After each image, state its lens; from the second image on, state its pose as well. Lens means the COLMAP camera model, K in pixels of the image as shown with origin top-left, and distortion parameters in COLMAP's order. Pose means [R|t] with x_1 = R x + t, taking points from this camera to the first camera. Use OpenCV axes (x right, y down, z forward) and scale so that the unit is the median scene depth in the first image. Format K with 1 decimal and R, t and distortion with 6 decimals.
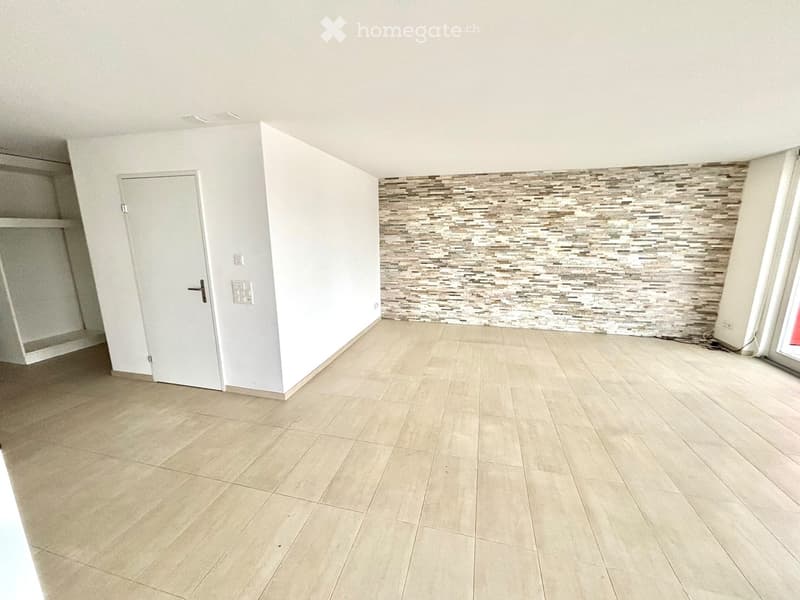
lens RADIAL K [[318.4, 0, 402.3], [0, 318.4, 298.6], [0, 0, 1]] dist [0.000515, 0.000008]
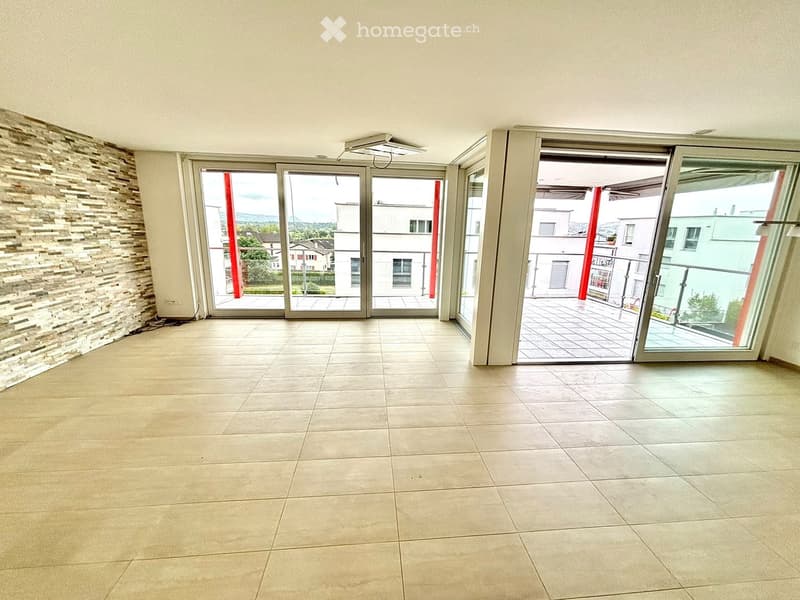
lens RADIAL K [[318.4, 0, 402.3], [0, 318.4, 298.6], [0, 0, 1]] dist [0.000515, 0.000008]
pose [[-0.335097, -0.210172, 0.918443, -0.264901], [0.169459, 0.945462, 0.278182, -0.097039], [-0.926819, 0.248856, -0.281206, 0.532645]]
